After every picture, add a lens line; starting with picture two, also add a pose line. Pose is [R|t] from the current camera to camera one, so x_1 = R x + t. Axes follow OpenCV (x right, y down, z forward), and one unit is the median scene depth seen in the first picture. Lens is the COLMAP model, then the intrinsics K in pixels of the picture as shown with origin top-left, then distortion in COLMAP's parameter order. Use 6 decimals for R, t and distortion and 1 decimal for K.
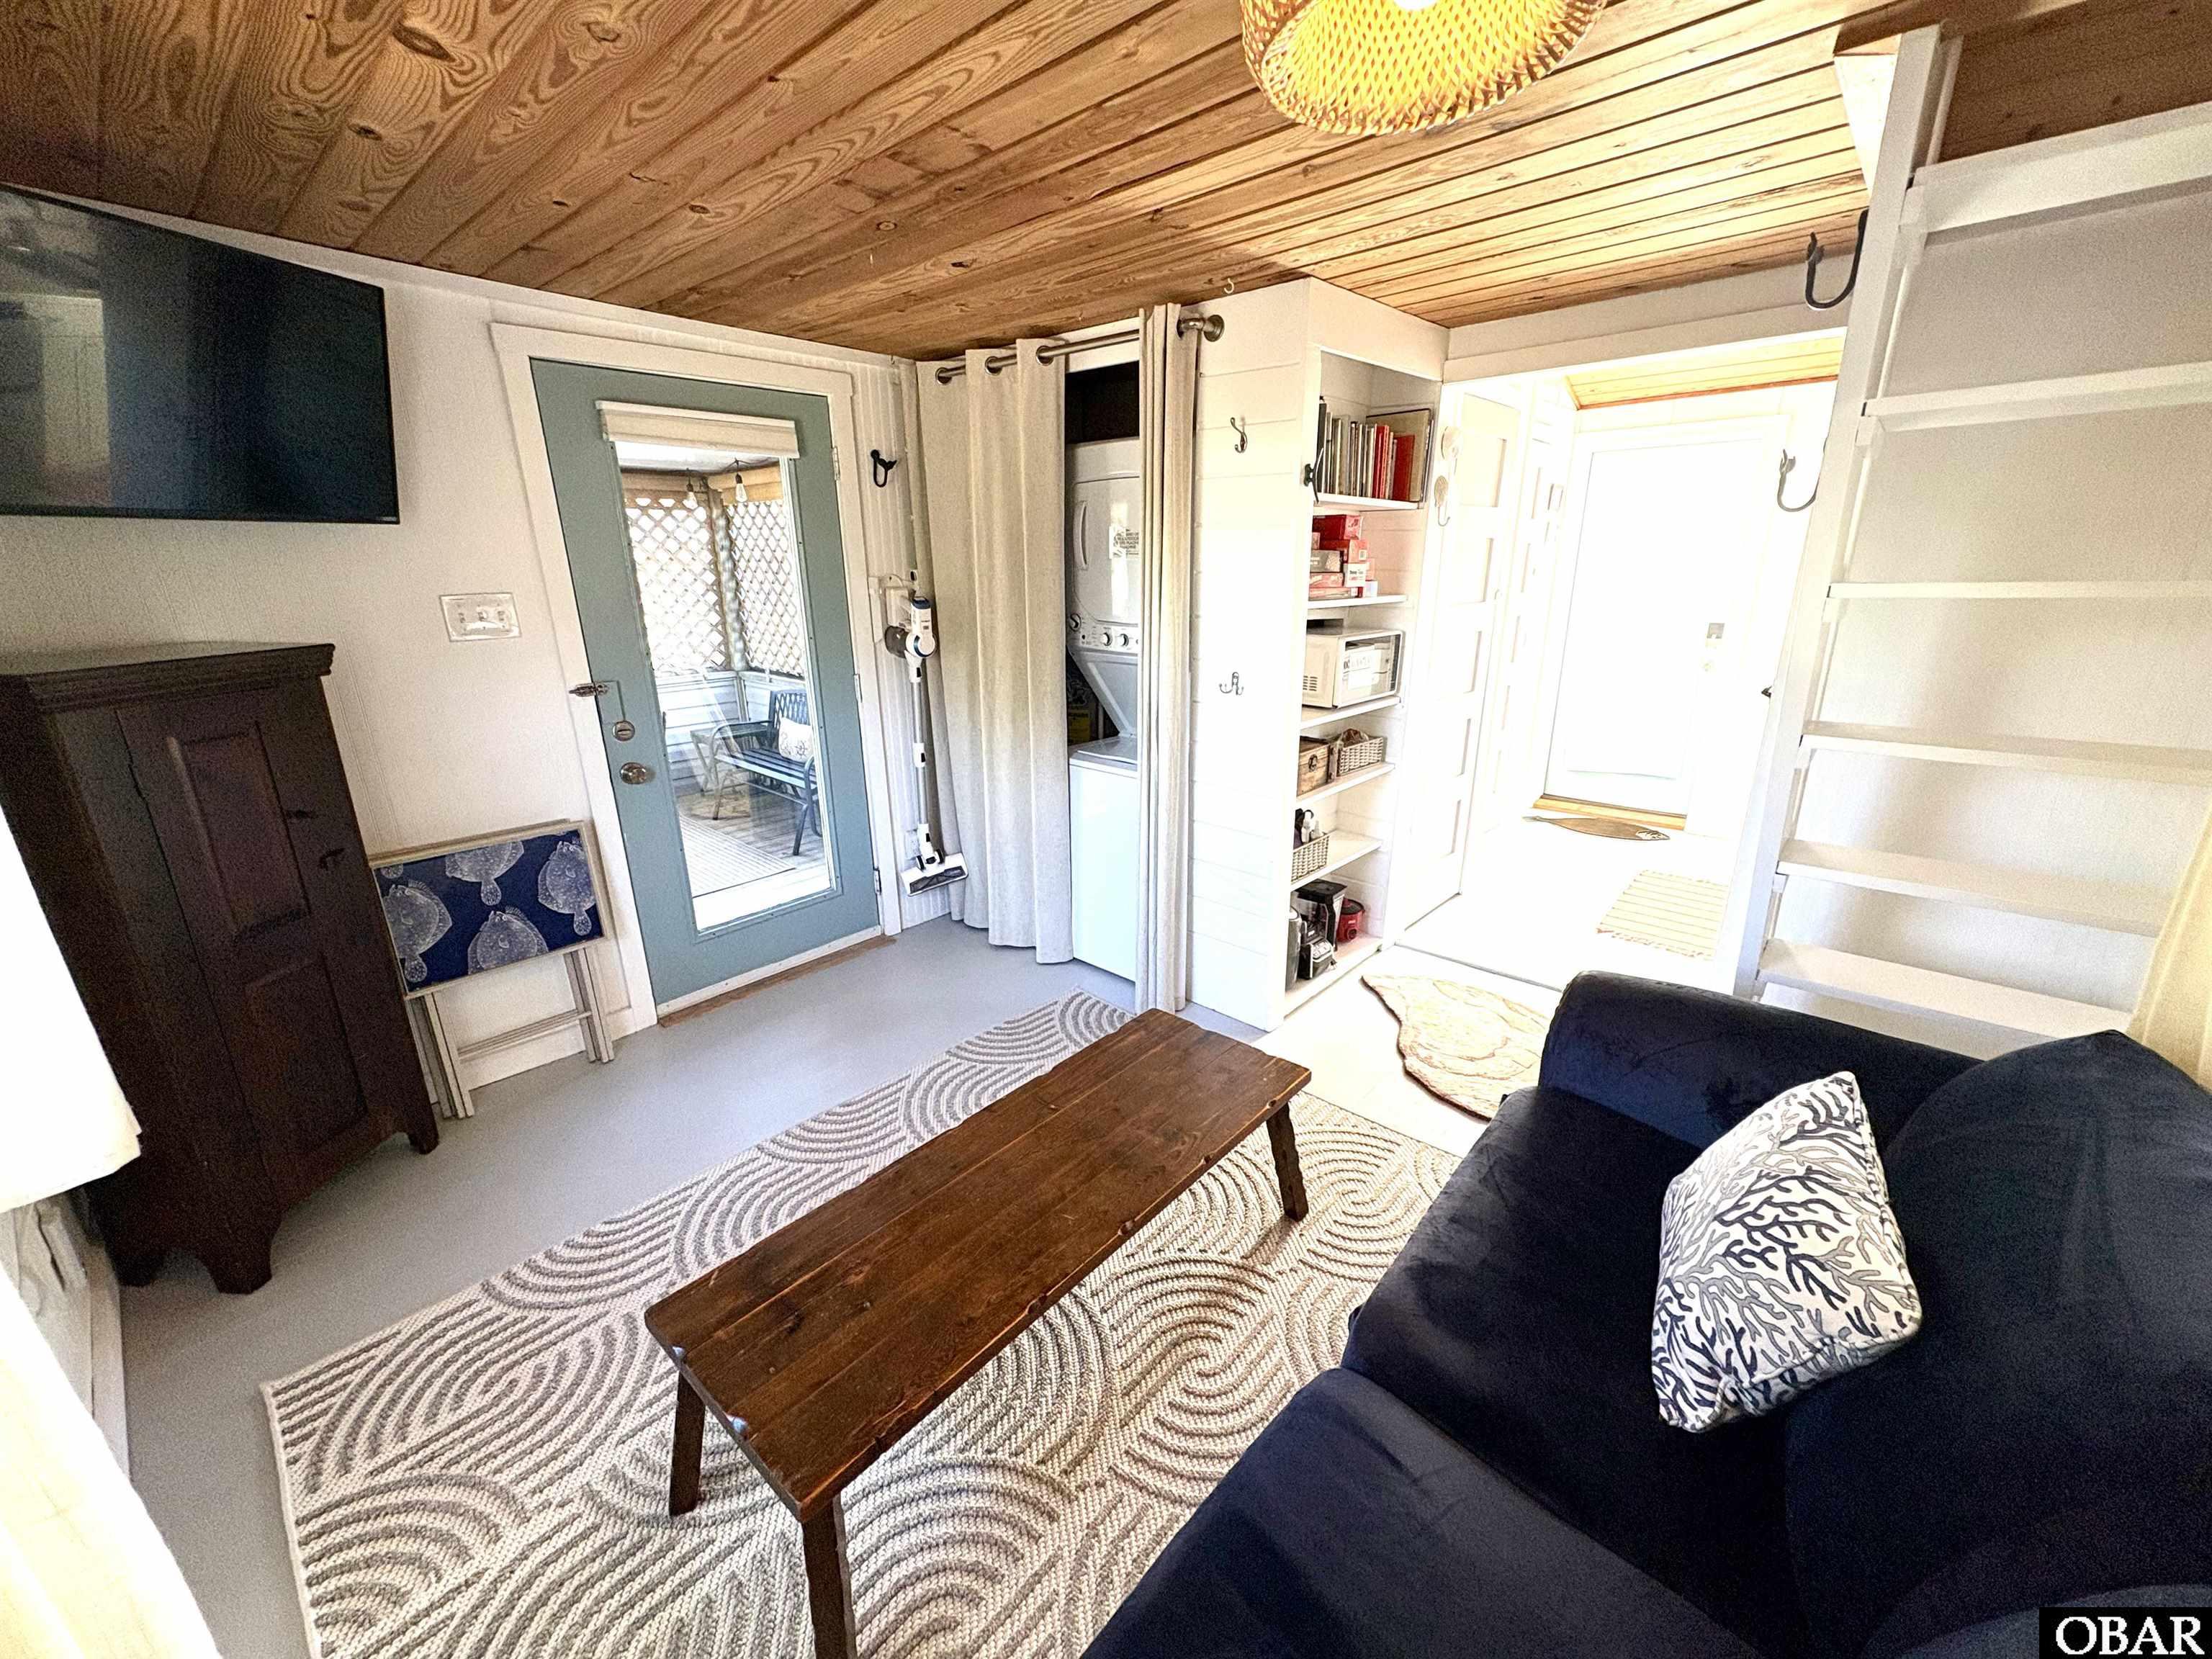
lens RADIAL K [[882.4, 0, 1106.8], [0, 882.4, 828.4], [0, 0, 1]] dist [0.002839, -0.000288]
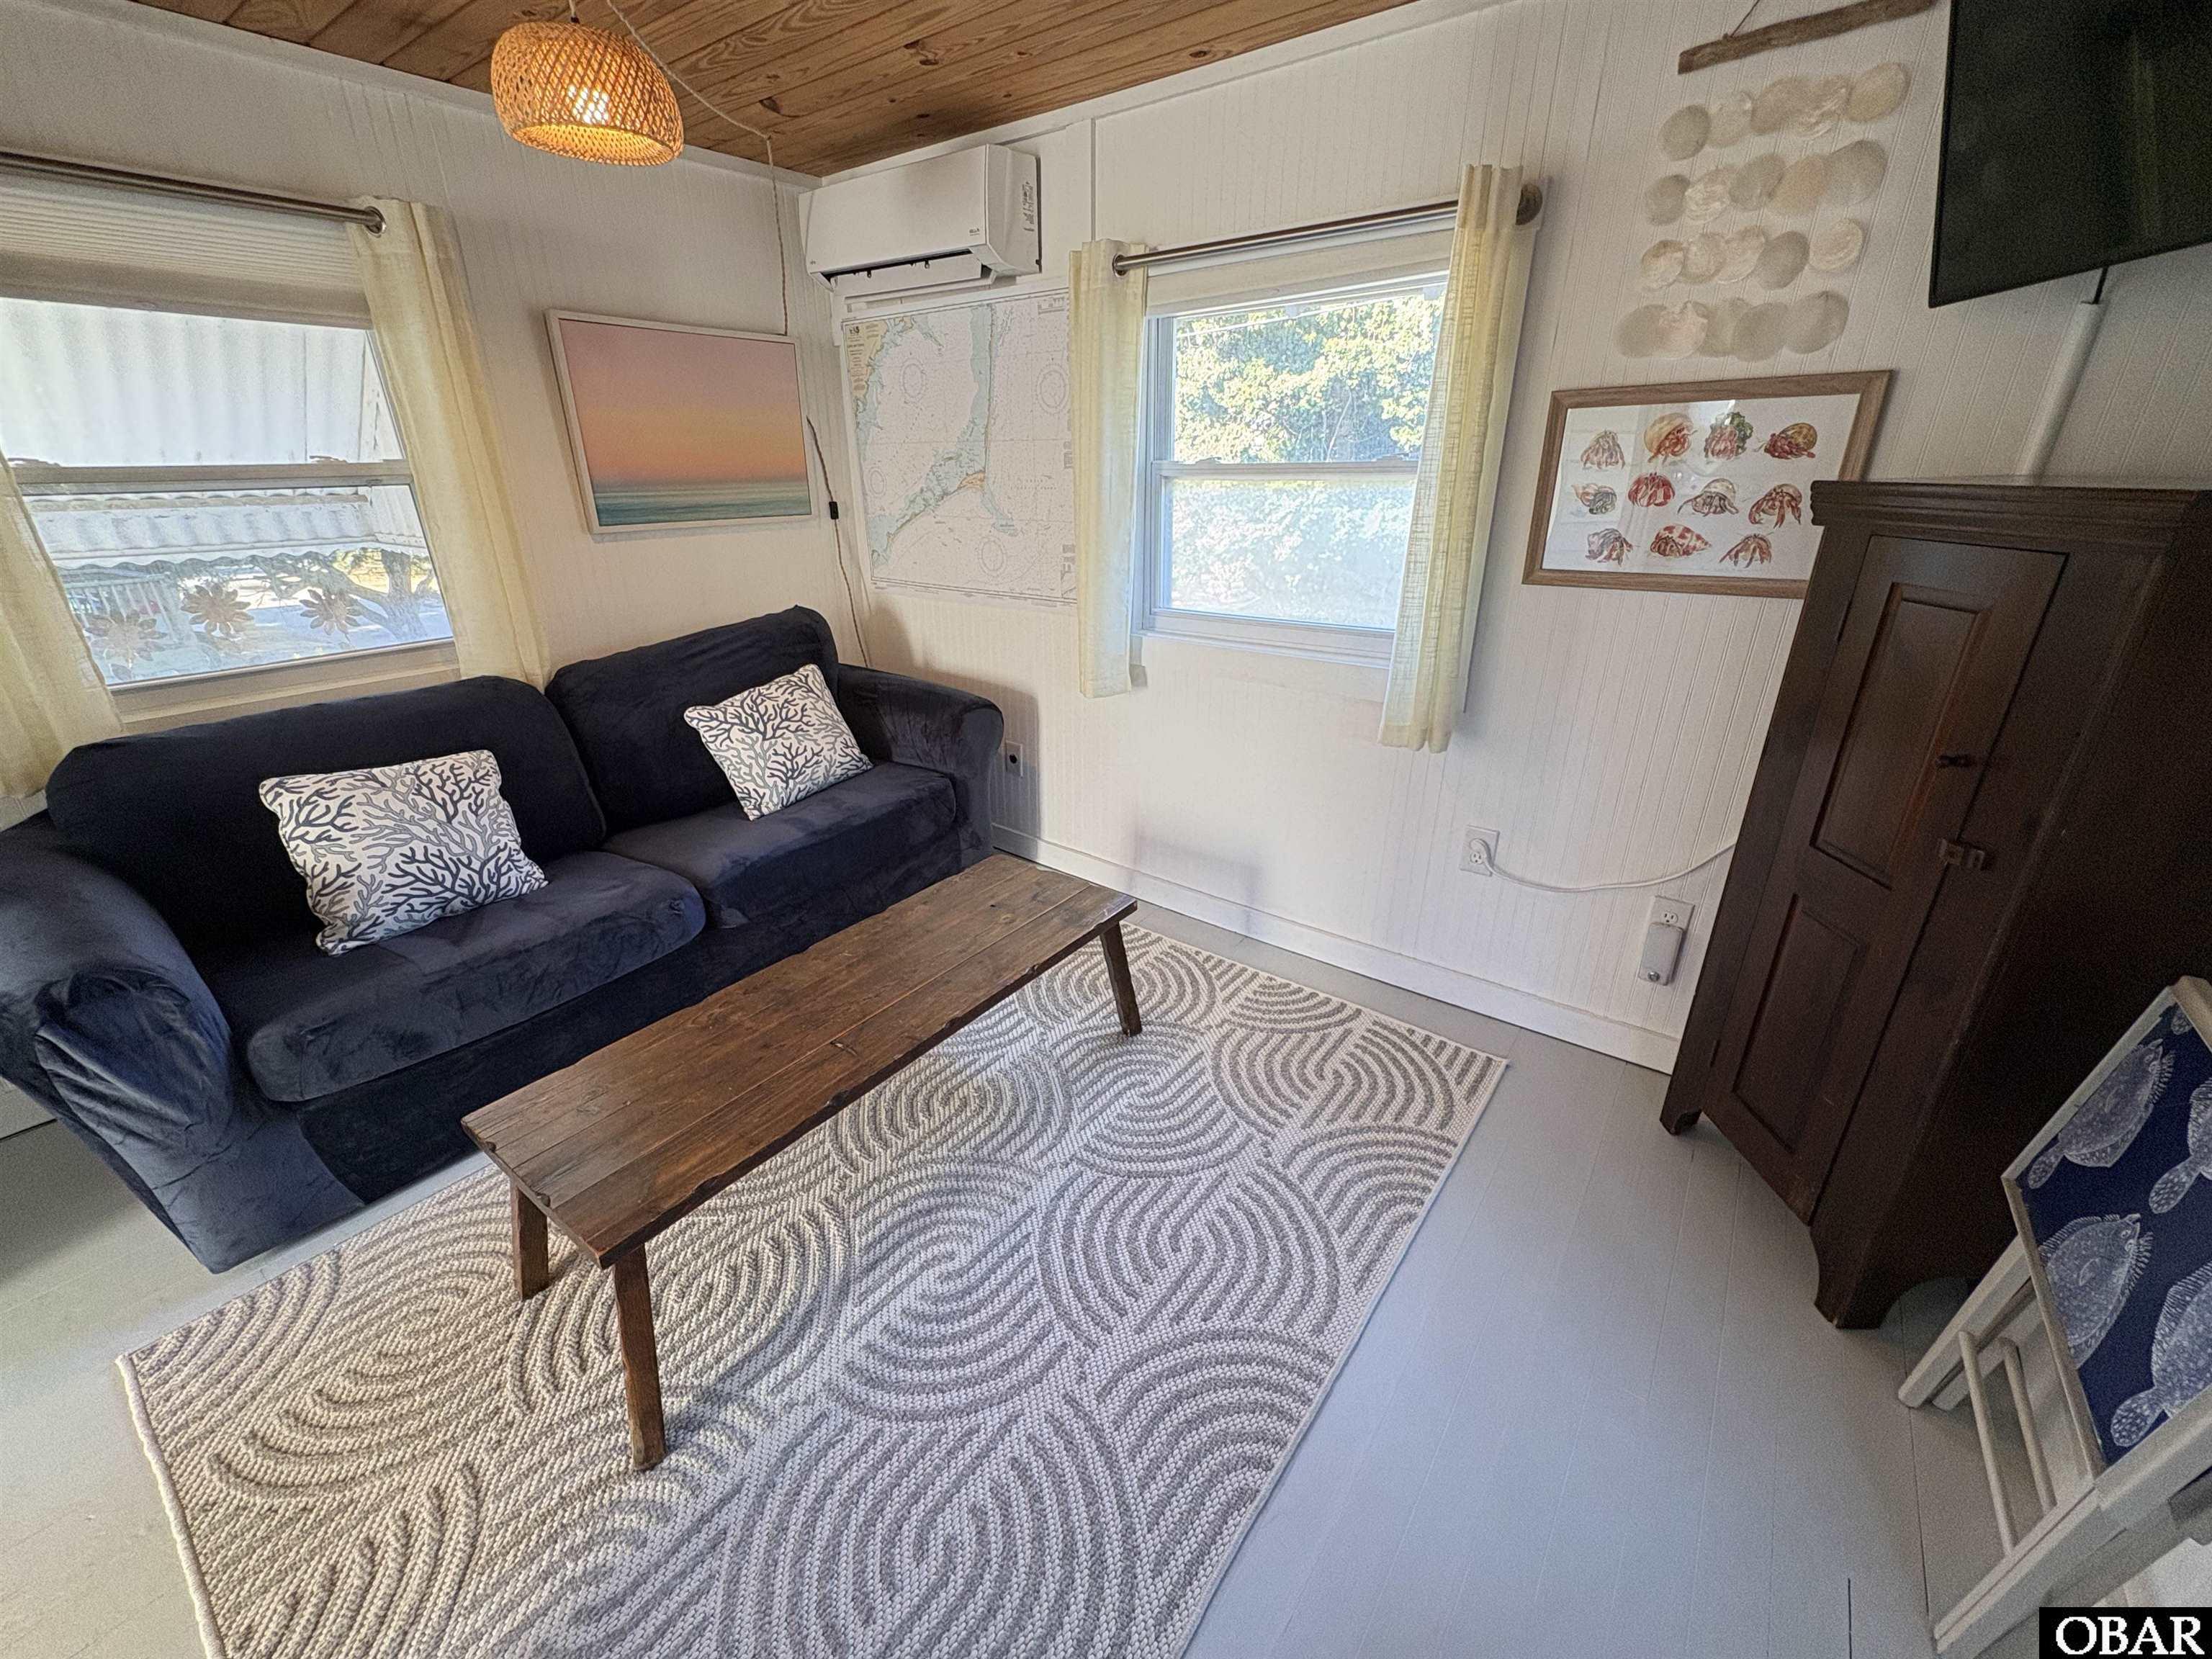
lens RADIAL K [[870.2, 0, 1079.4], [0, 870.2, 834.5], [0, 0, 1]] dist [-0.001251, -0.000298]
pose [[-0.998216, 0.031636, -0.050635, -0.195407], [-0.008196, 0.767445, 0.641063, -0.290185], [0.059140, 0.640334, -0.765816, 1.158962]]
